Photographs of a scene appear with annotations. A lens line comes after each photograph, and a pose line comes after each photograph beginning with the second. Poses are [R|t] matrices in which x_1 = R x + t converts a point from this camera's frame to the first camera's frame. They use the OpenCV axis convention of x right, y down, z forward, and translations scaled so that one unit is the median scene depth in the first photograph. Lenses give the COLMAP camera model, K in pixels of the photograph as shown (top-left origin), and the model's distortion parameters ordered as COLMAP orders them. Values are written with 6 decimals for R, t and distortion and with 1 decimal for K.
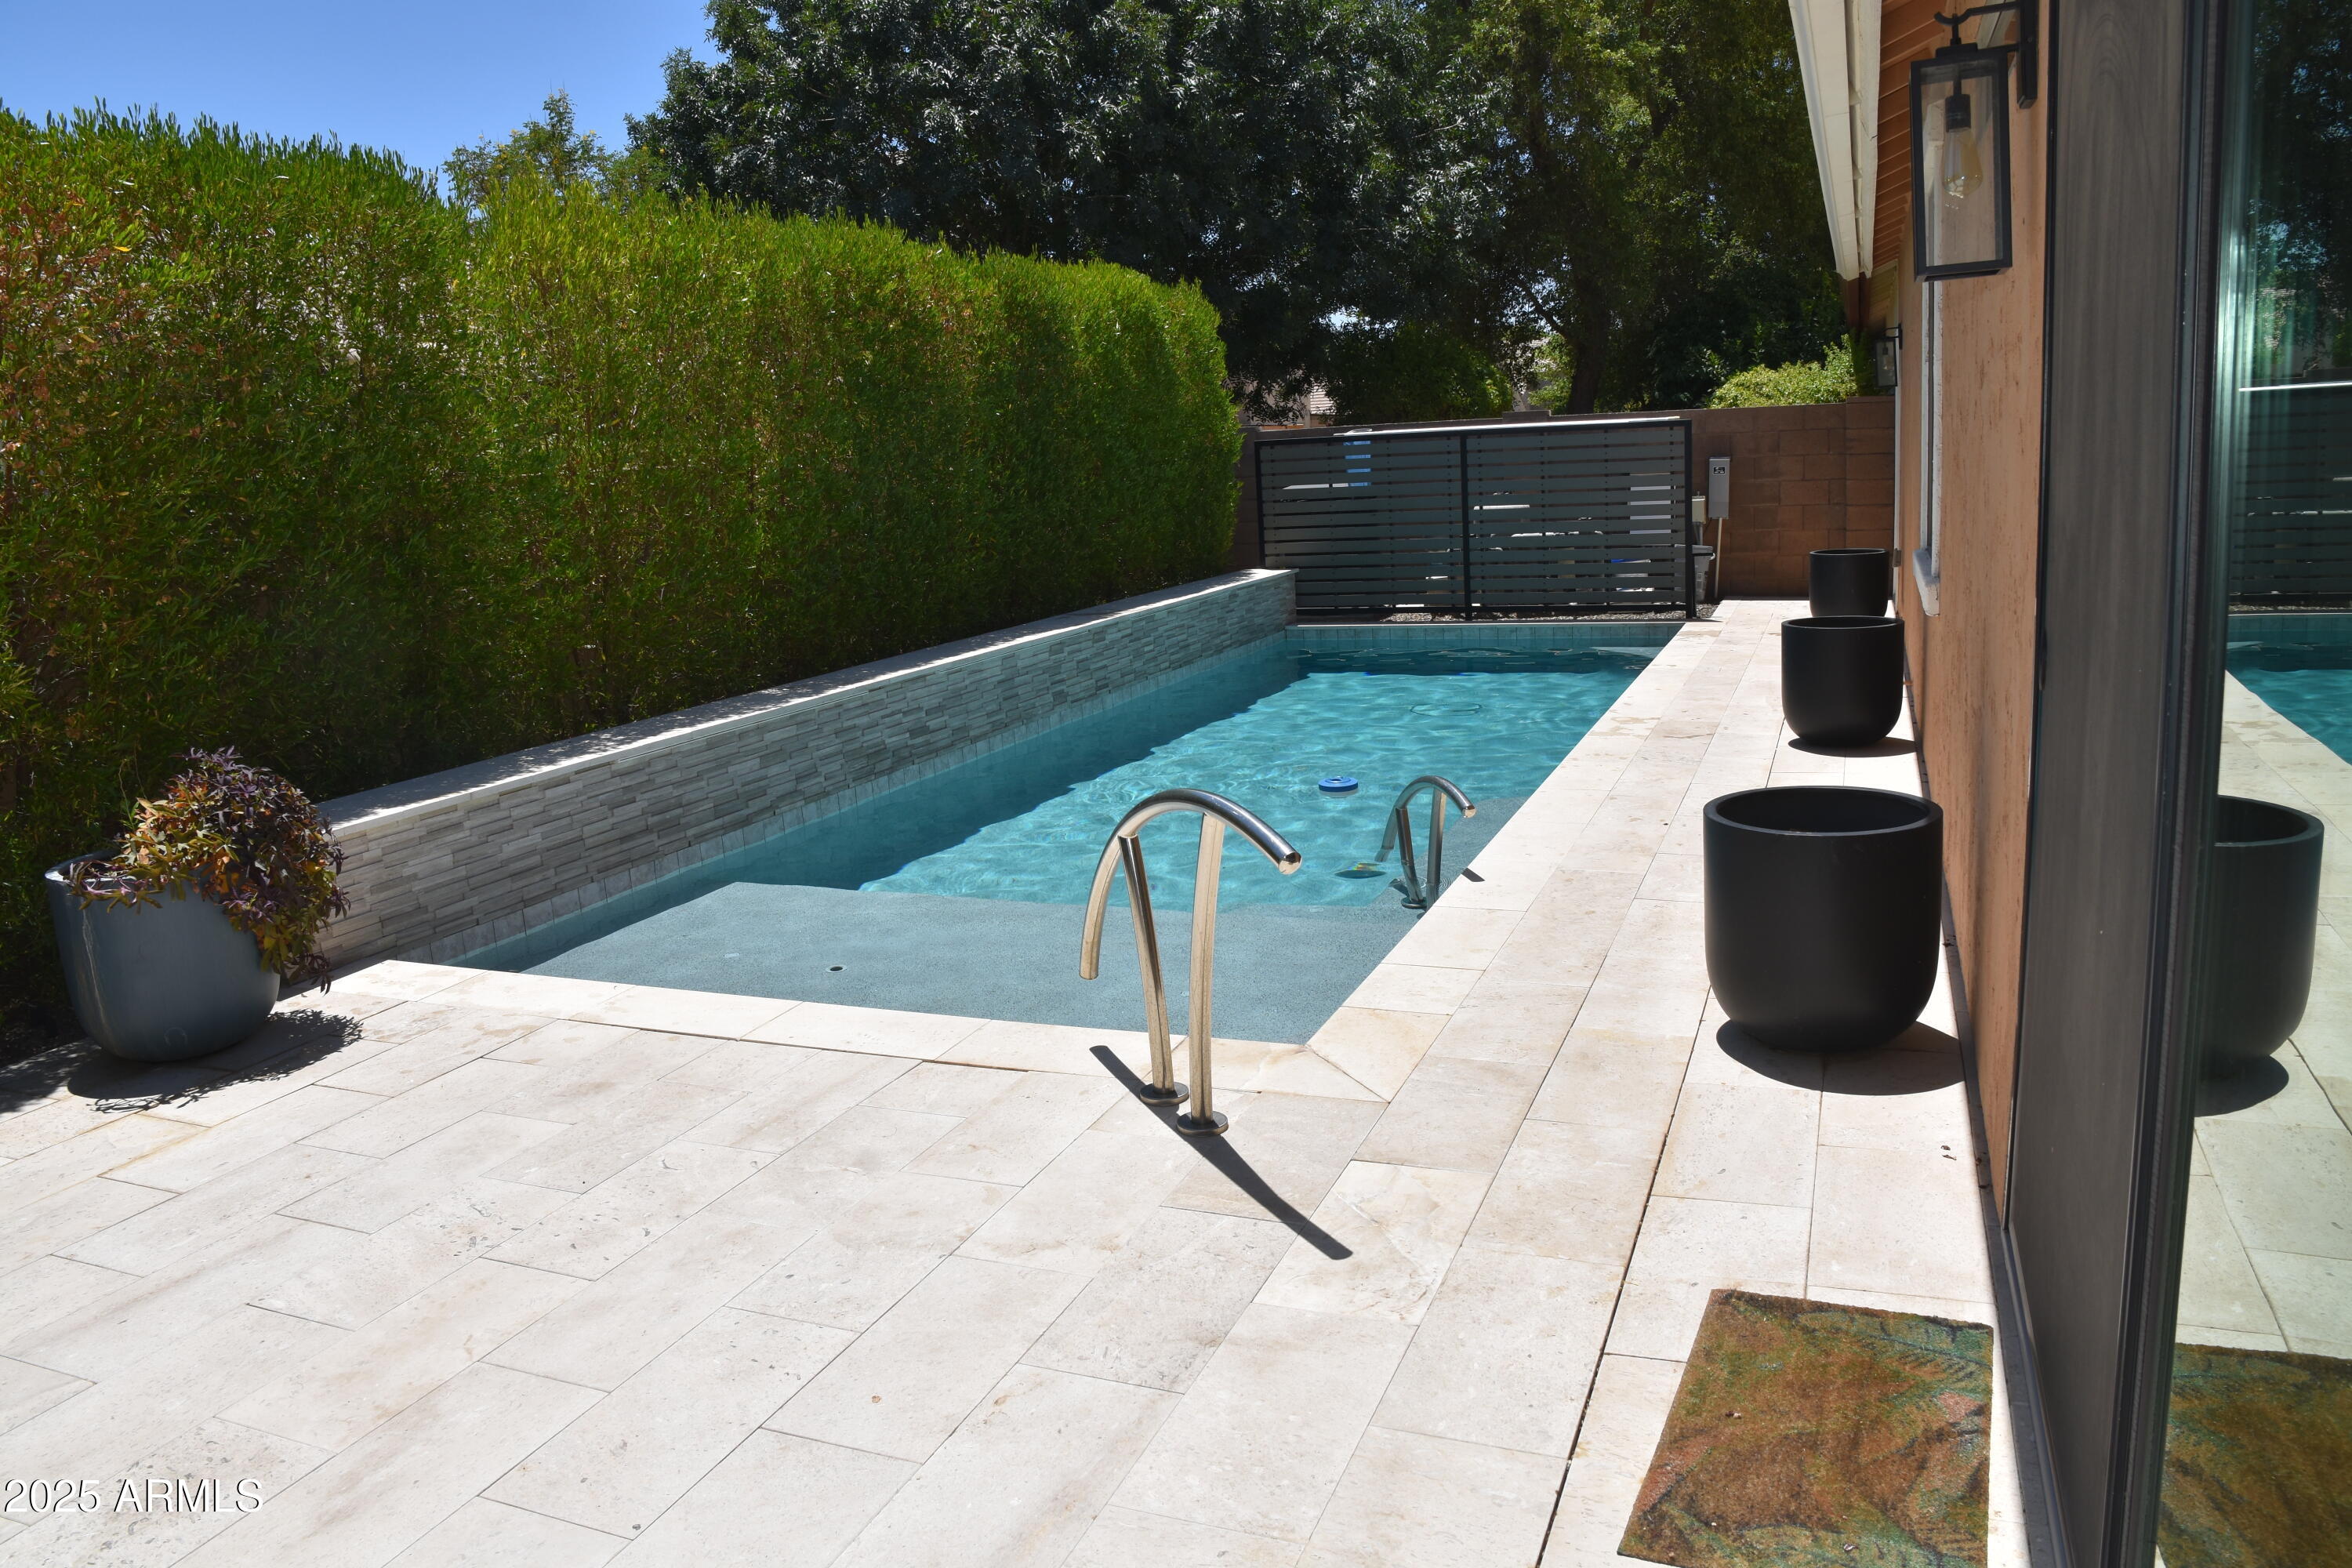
lens RADIAL K [[1650.6, 0, 1176.0], [0, 1650.6, 784.0], [0, 0, 1]] dist [-0.122115, 0.063653]
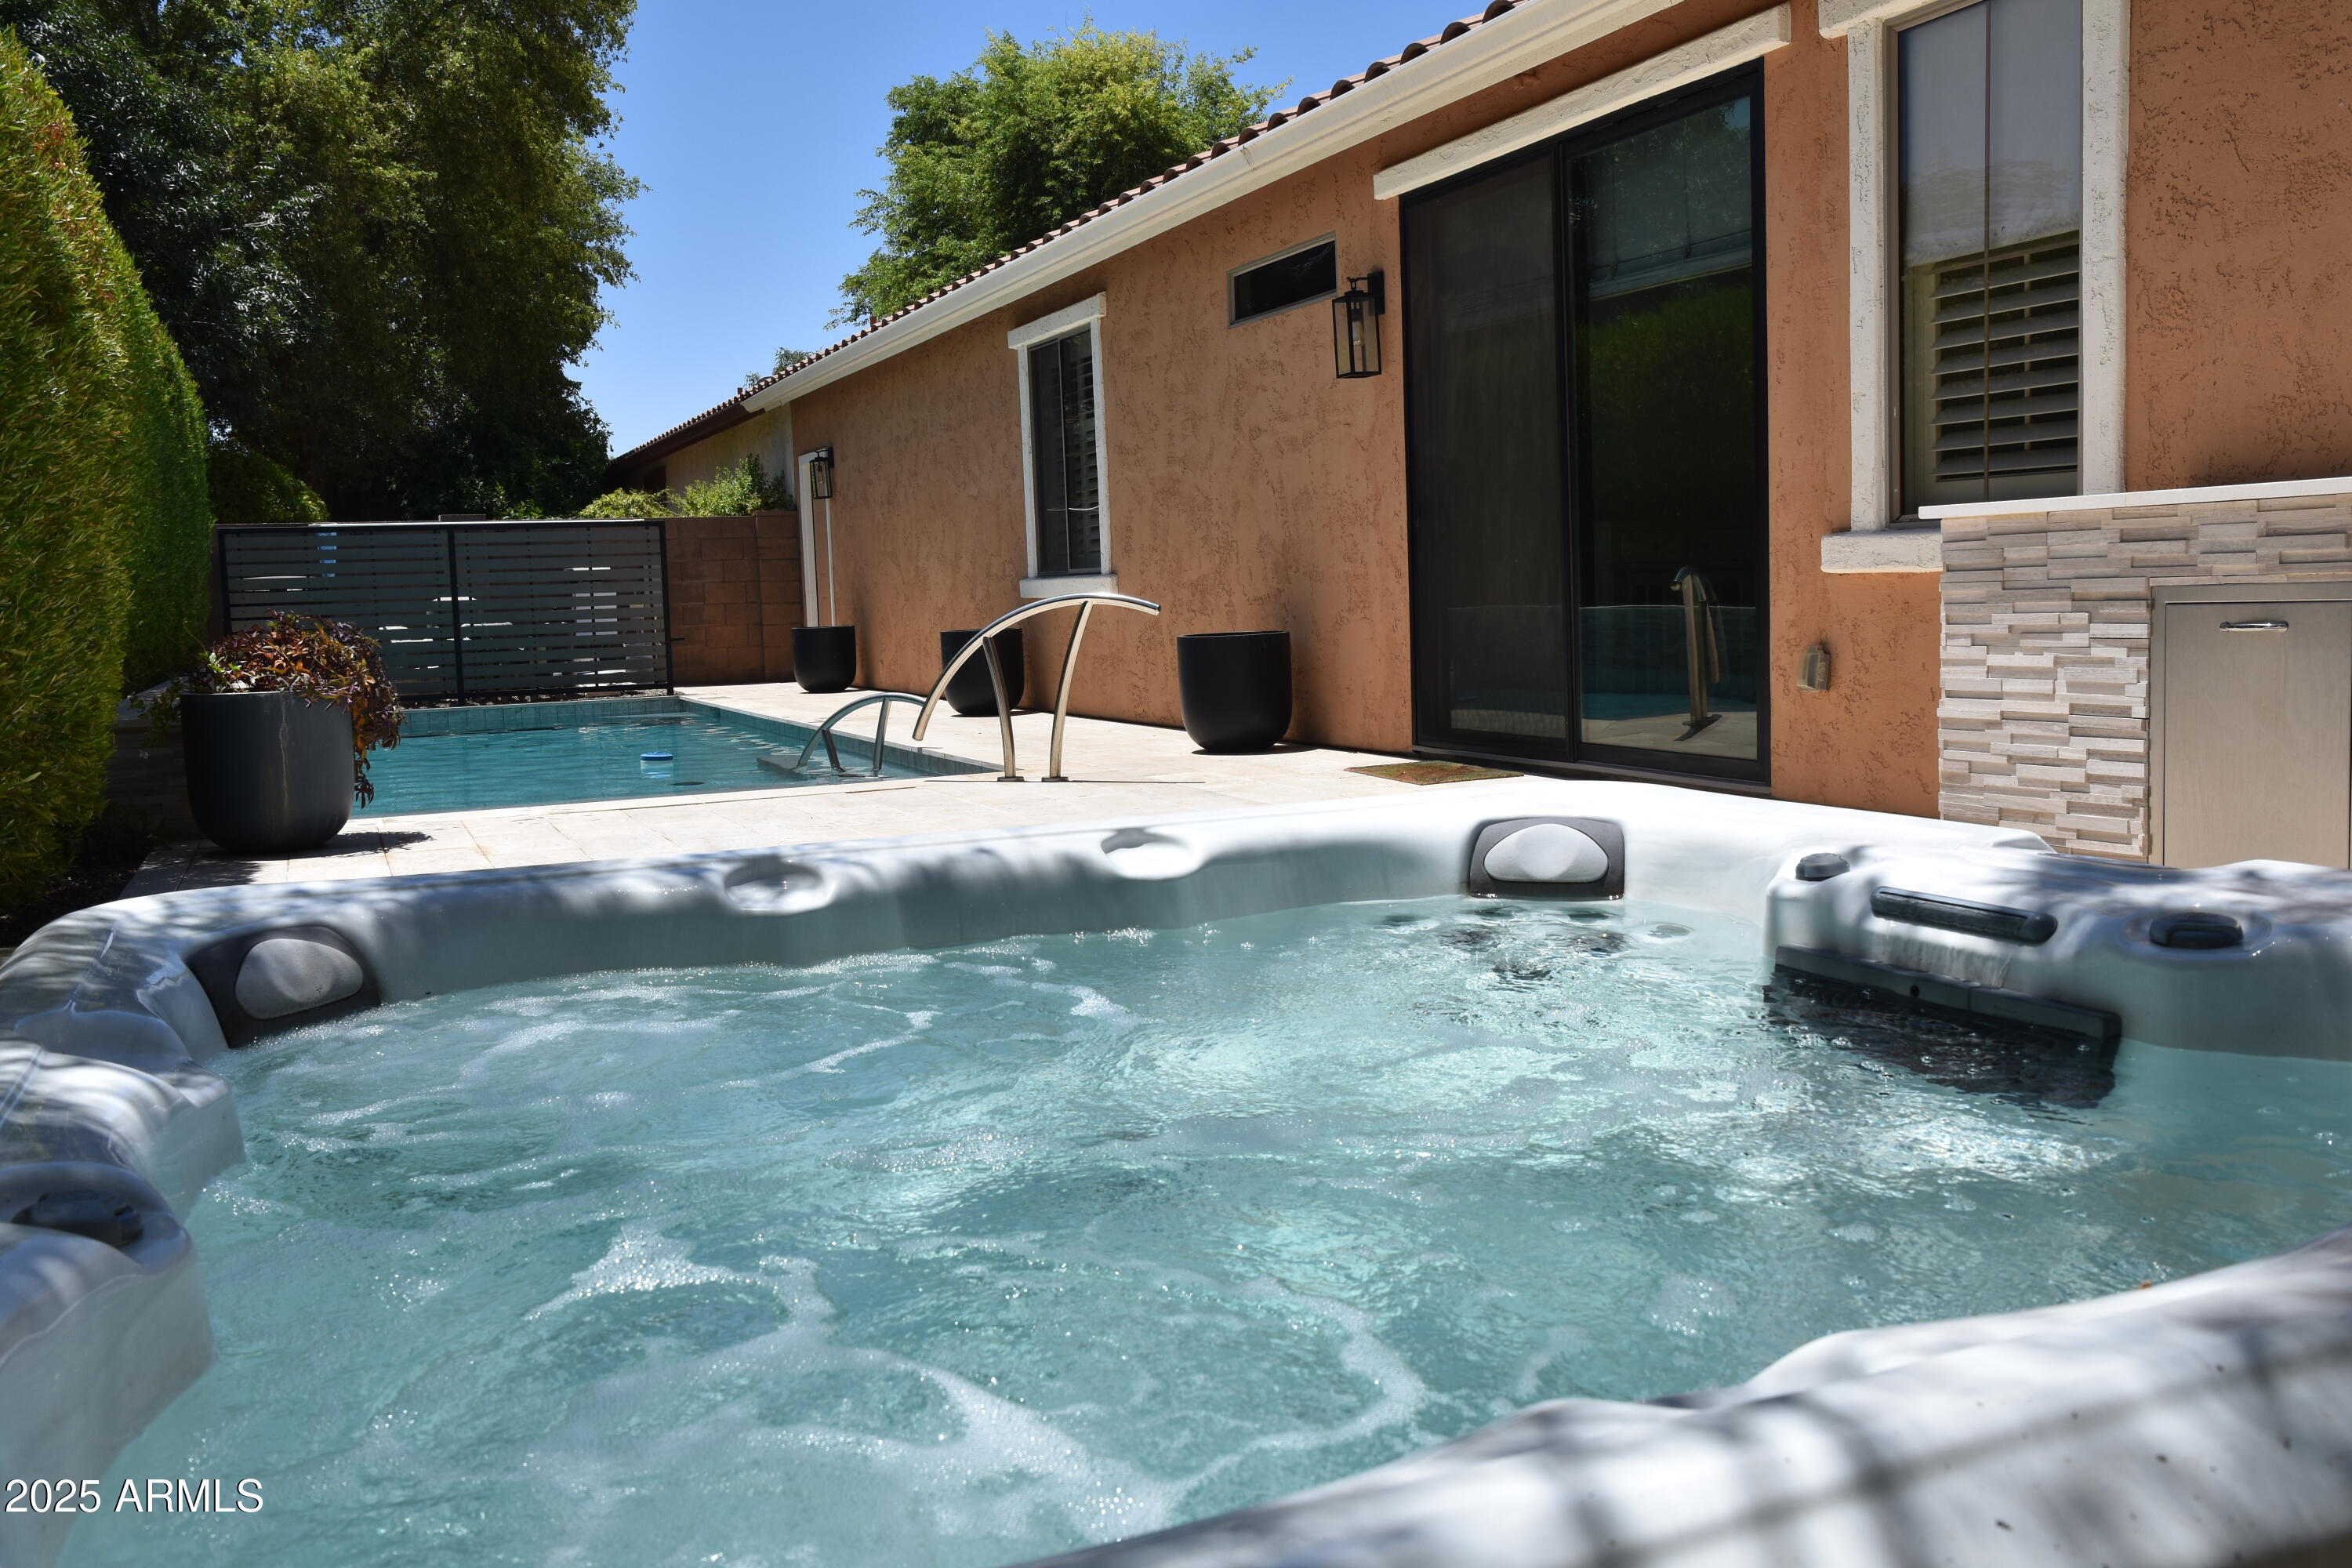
lens RADIAL K [[2024.0, 0, 1176.0], [0, 2024.0, 784.0], [0, 0, 1]] dist [-0.044516, 0.116472]
pose [[0.696206, -0.037097, 0.716883, -0.484332], [0.135854, 0.987425, -0.080839, 0.129749], [-0.704869, 0.153672, 0.692491, -0.223607]]
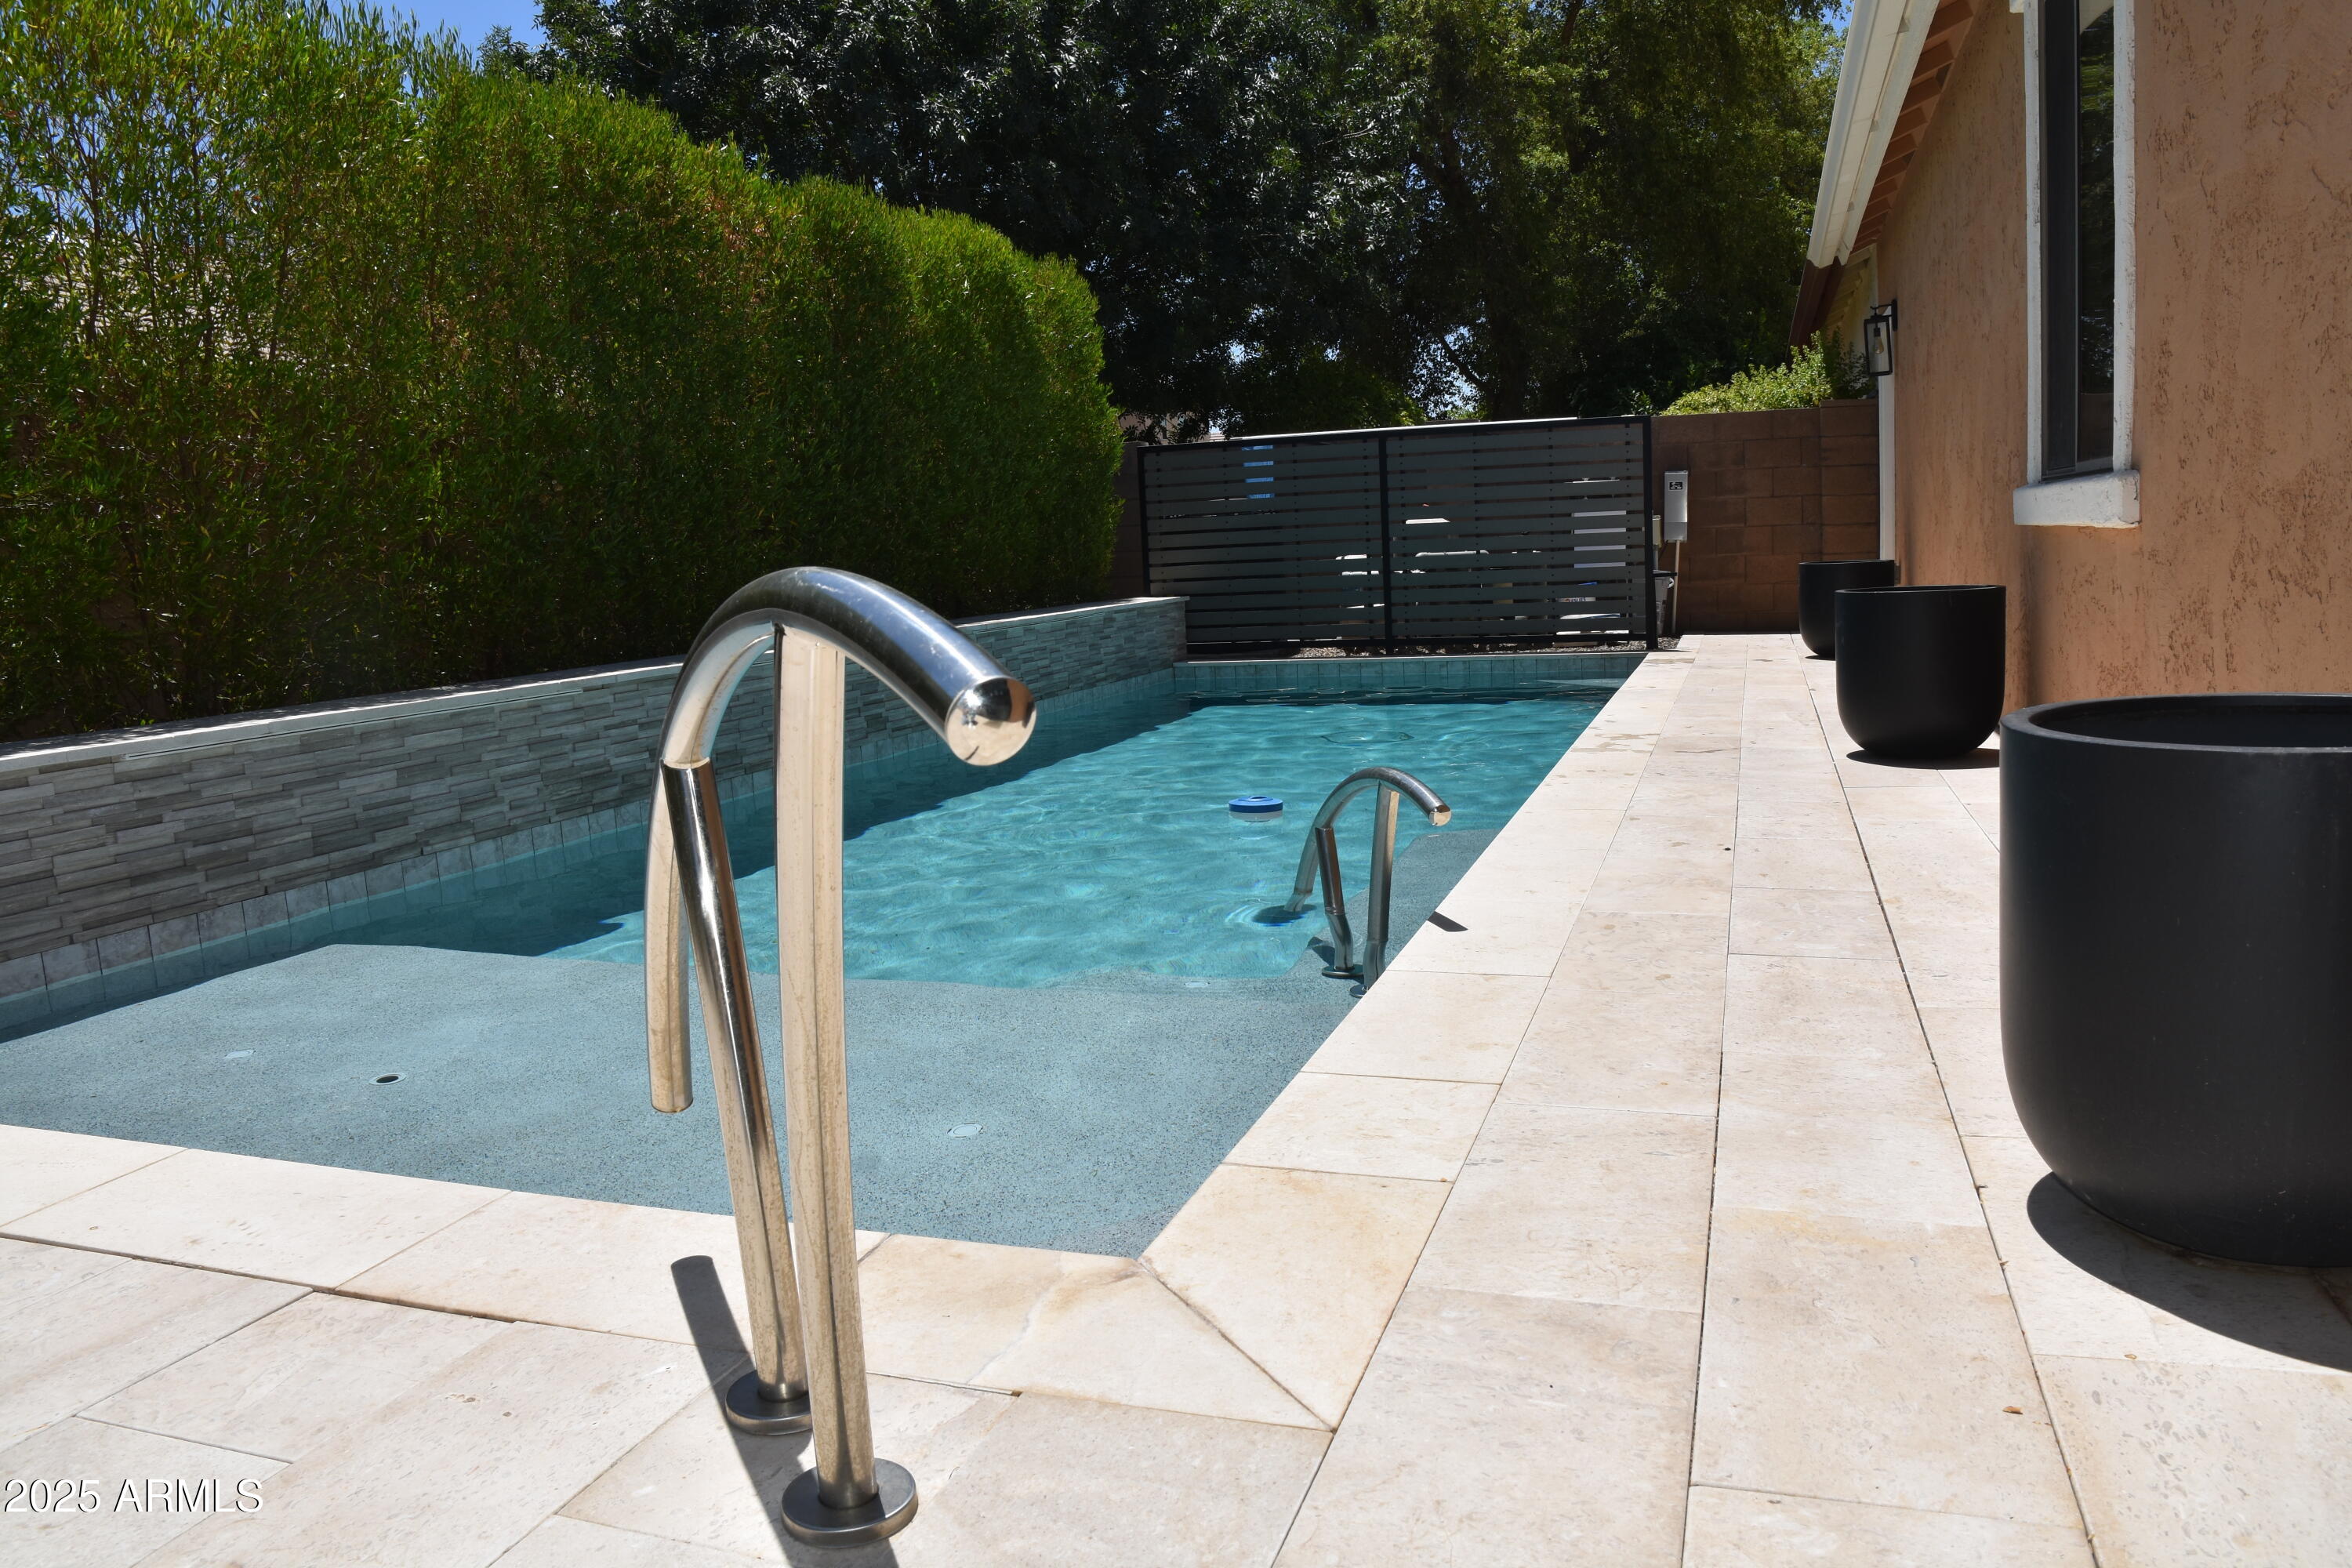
lens RADIAL K [[1650.6, 0, 1176.0], [0, 1650.6, 784.0], [0, 0, 1]] dist [-0.122115, 0.063653]
pose [[0.998304, 0.000915, 0.058217, 0.021606], [0.002568, 0.998211, -0.059733, 0.019262], [-0.058168, 0.059782, 0.996515, 0.188638]]
